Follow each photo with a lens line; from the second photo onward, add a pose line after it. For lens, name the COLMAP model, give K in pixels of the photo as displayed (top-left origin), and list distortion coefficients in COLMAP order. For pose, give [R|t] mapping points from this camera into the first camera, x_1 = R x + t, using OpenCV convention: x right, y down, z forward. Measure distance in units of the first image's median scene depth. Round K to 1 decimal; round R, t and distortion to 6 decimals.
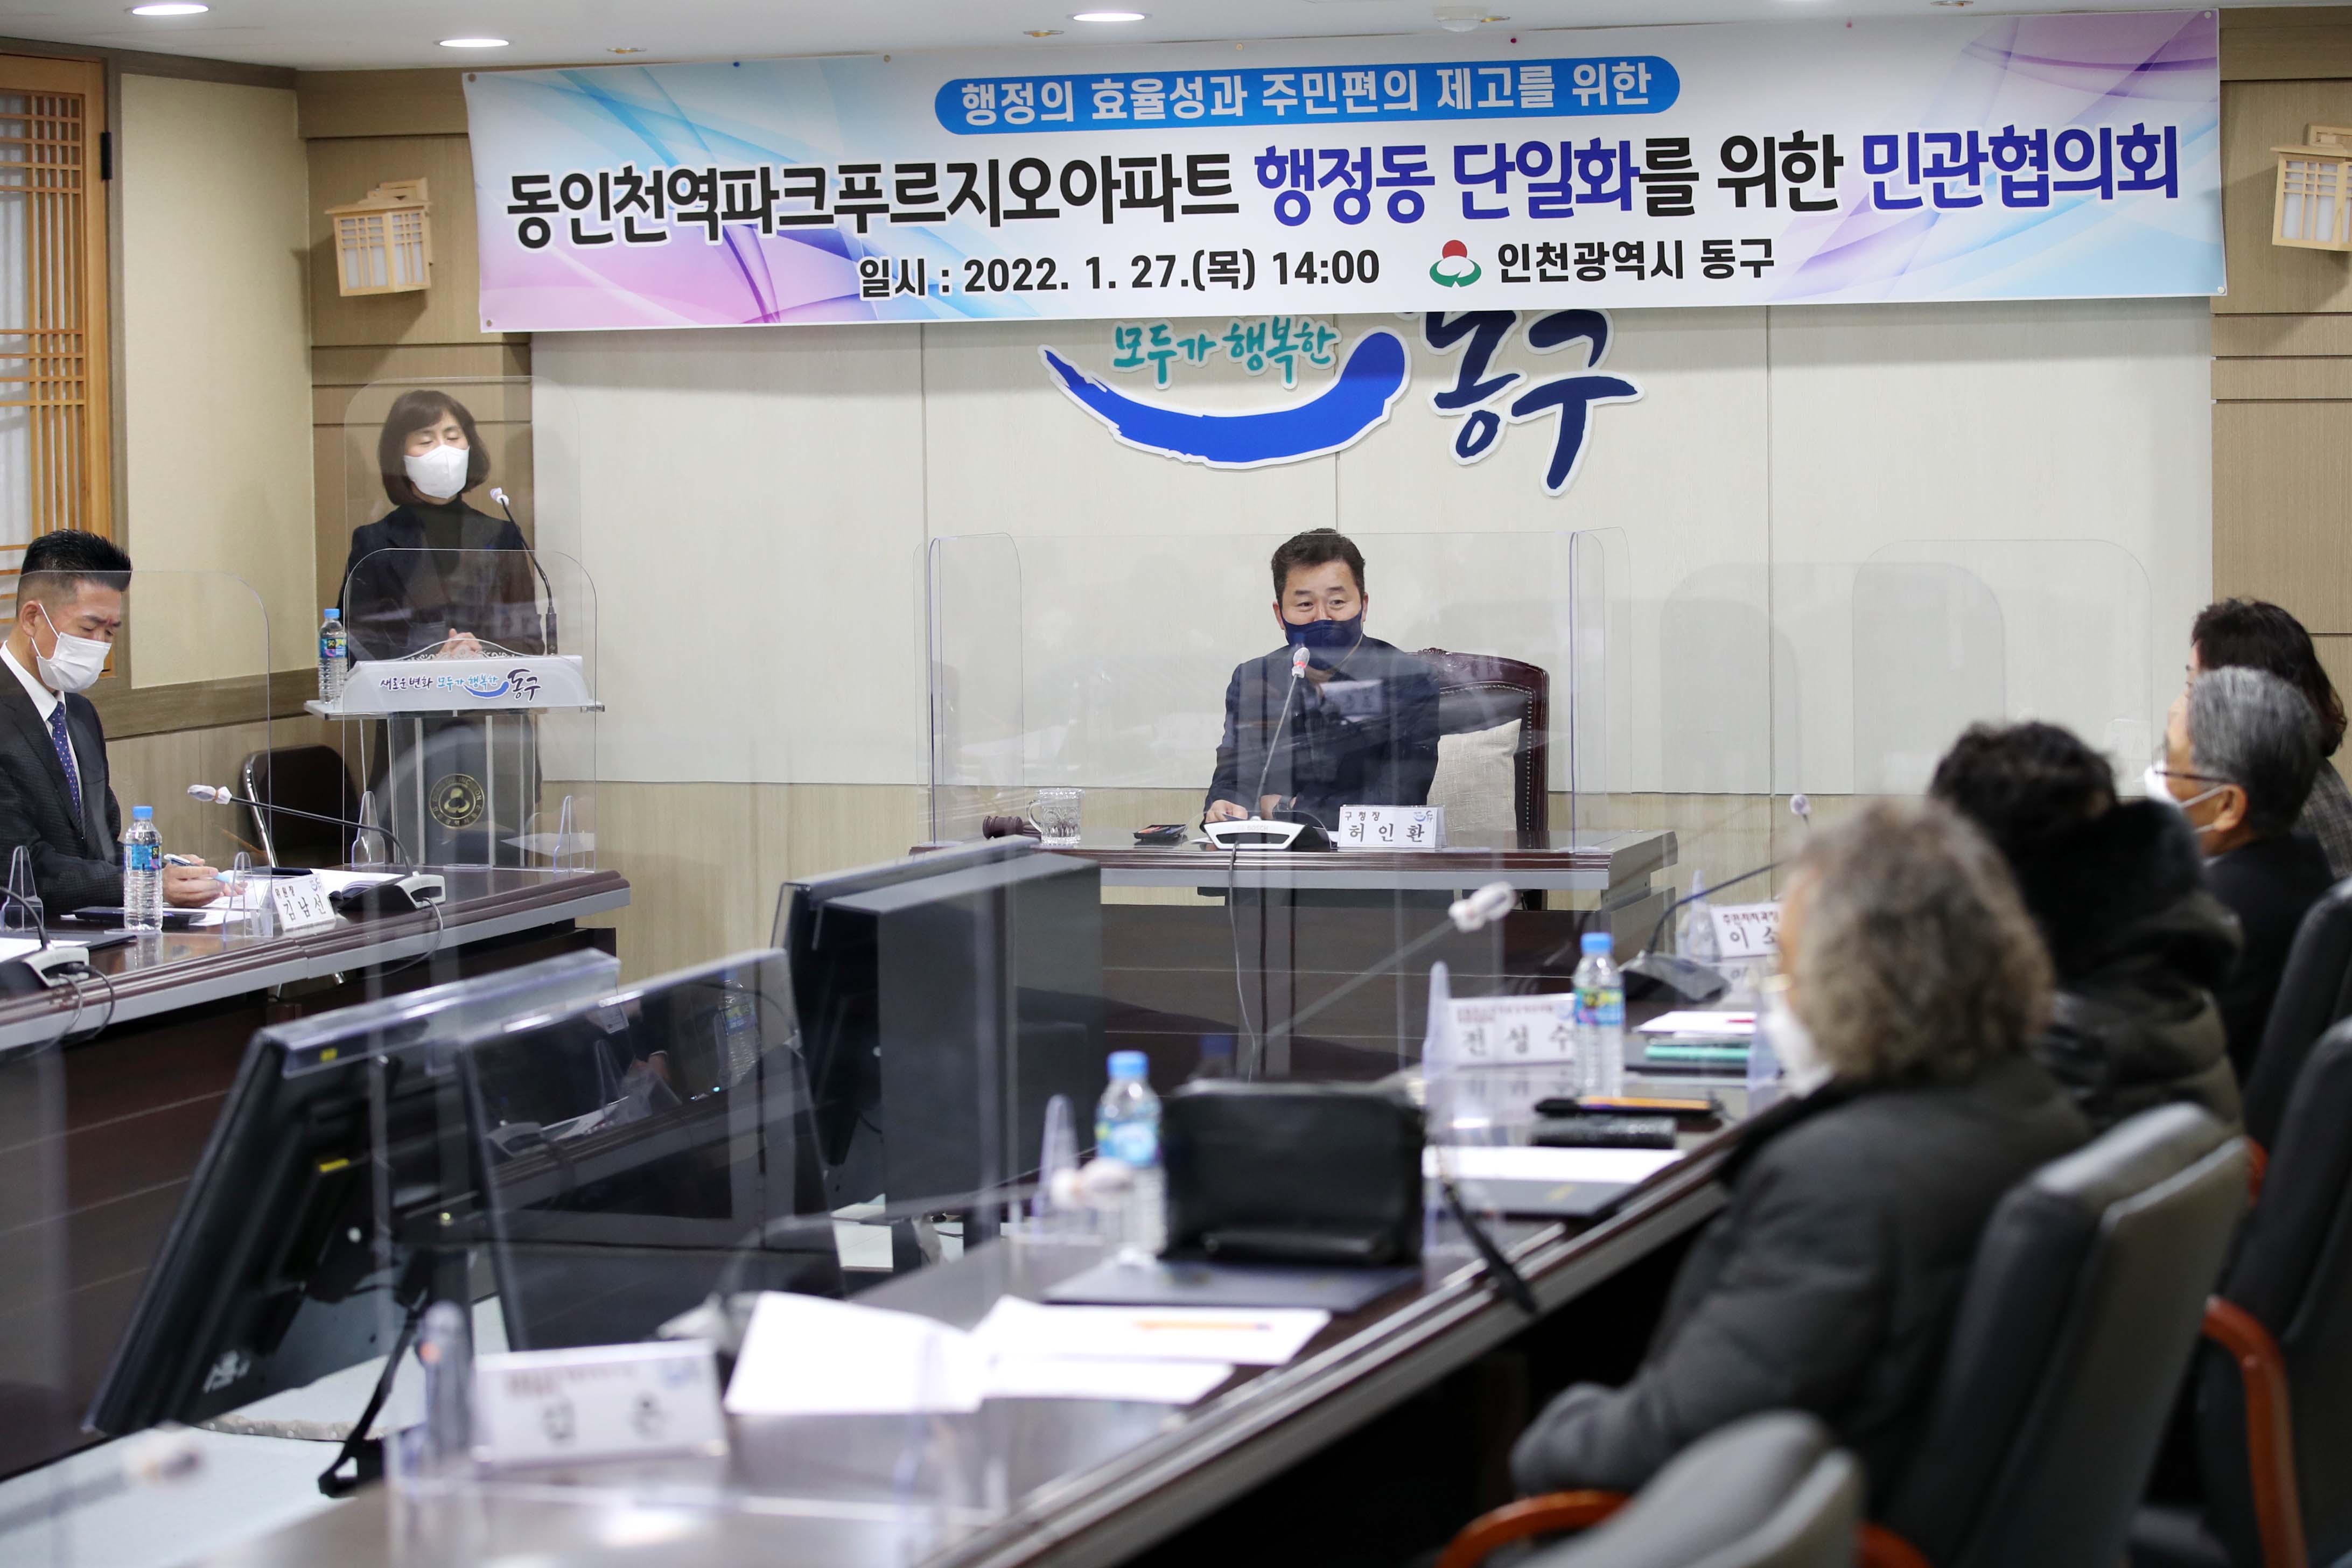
lens RADIAL K [[5249.7, 0, 1176.0], [0, 5249.7, 784.0], [0, 0, 1]] dist [-0.198270, -0.316794]
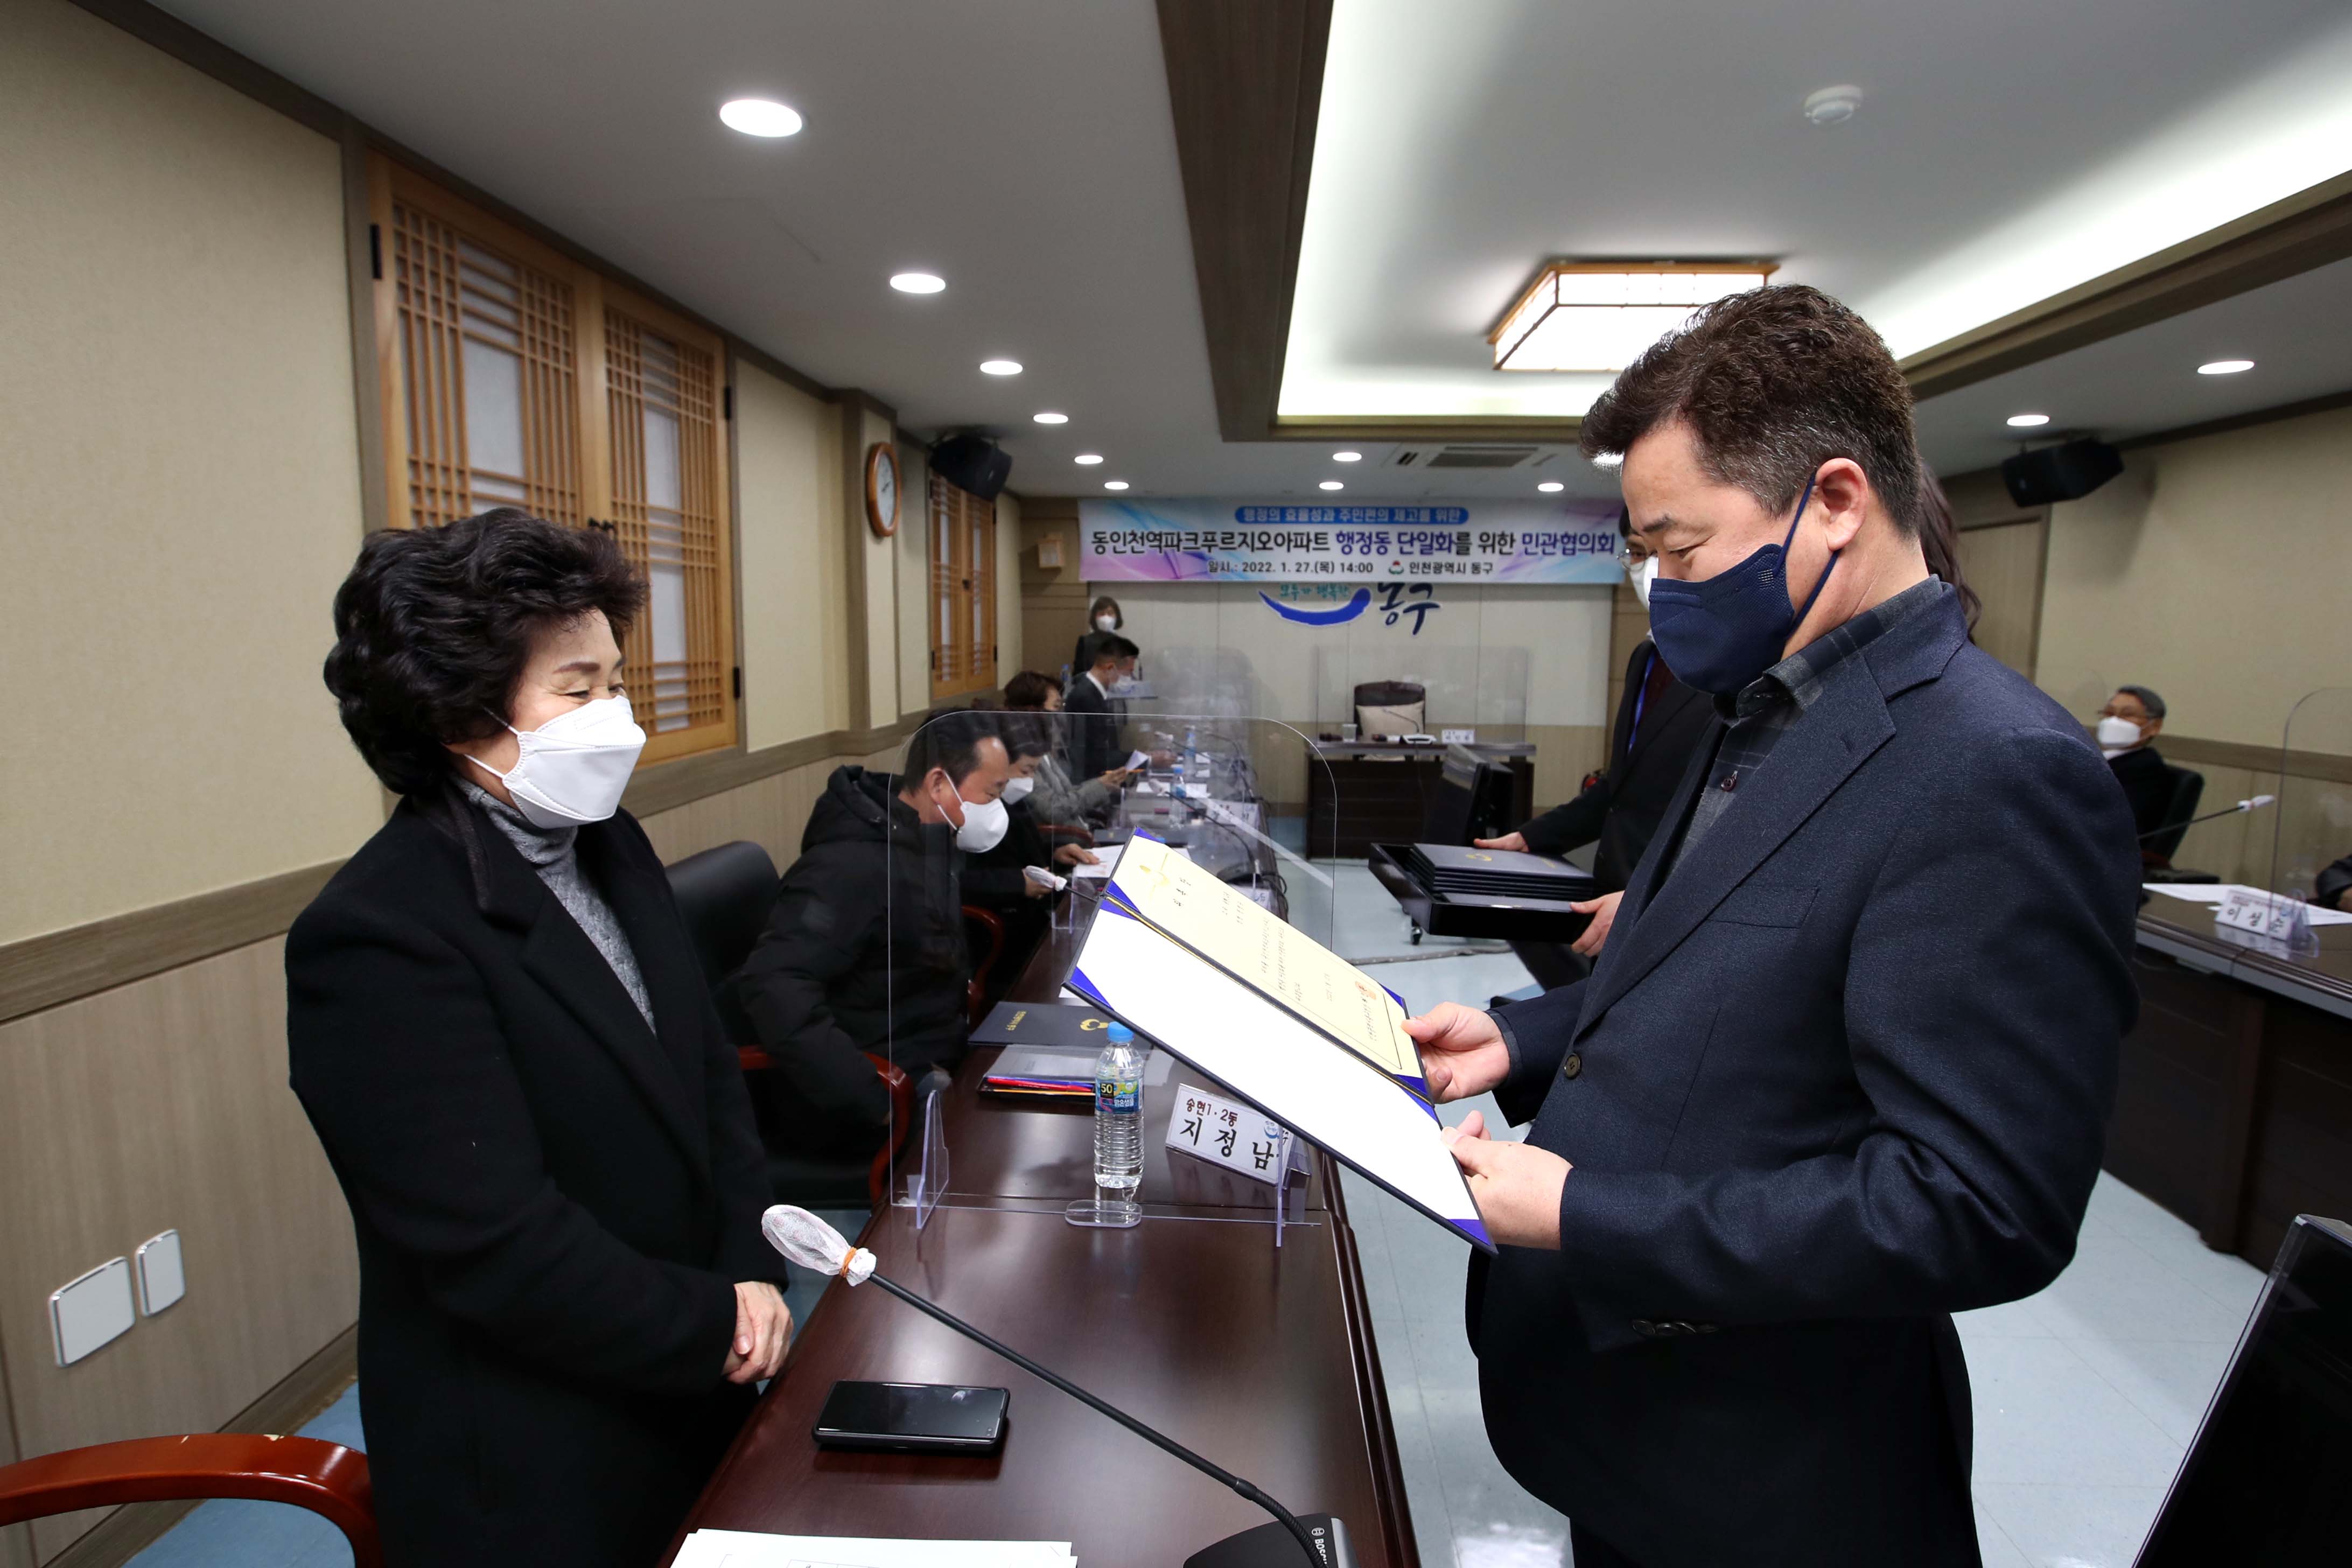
lens RADIAL K [[1161.3, 0, 1176.0], [0, 1161.3, 784.0], [0, 0, 1]] dist [-0.063862, 0.000052]
pose [[0.967703, -0.013424, 0.251736, -0.273038], [-0.001421, 0.998275, 0.058696, -0.003421], [-0.252090, -0.057158, 0.966014, 0.304076]]
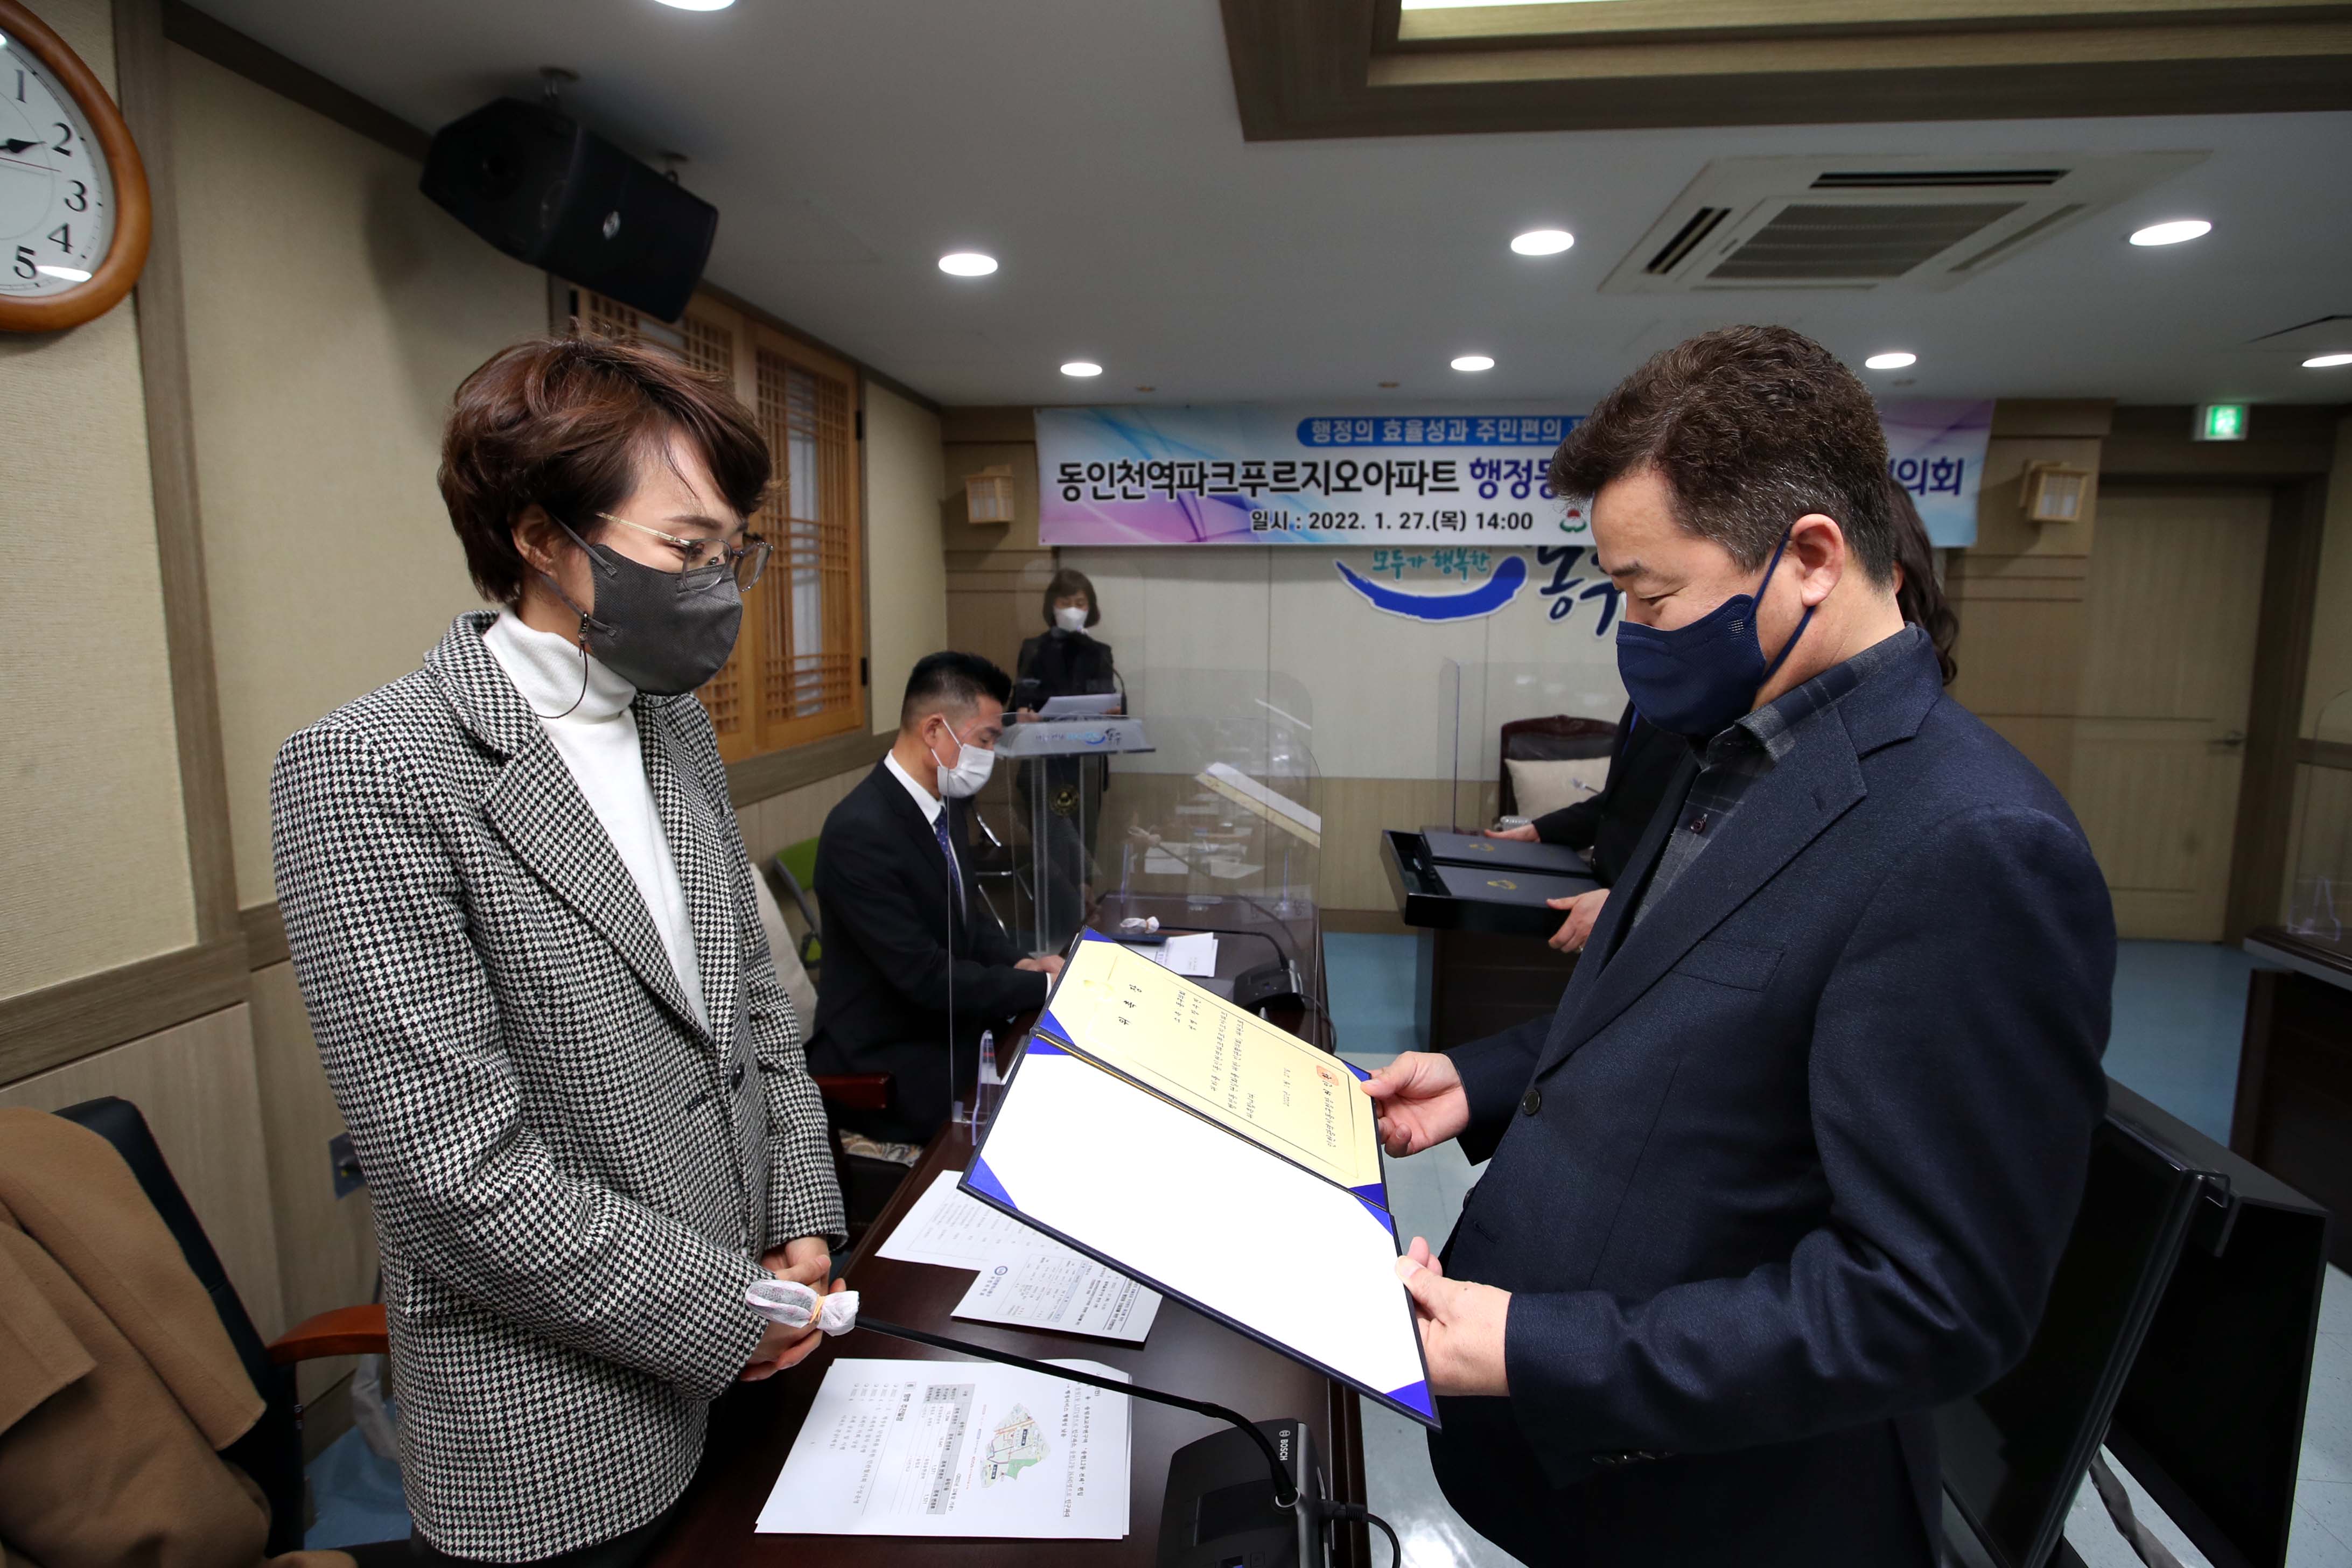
lens RADIAL K [[1109.6, 0, 1188.6], [0, 1109.6, 737.9], [0, 0, 1]] dist [-0.063401, 0.026552]
pose [[0.980413, -0.001409, 0.196948, -0.169684], [-0.006031, 0.999291, 0.037174, -0.031966], [-0.196861, -0.037634, 0.979709, 0.616226]]
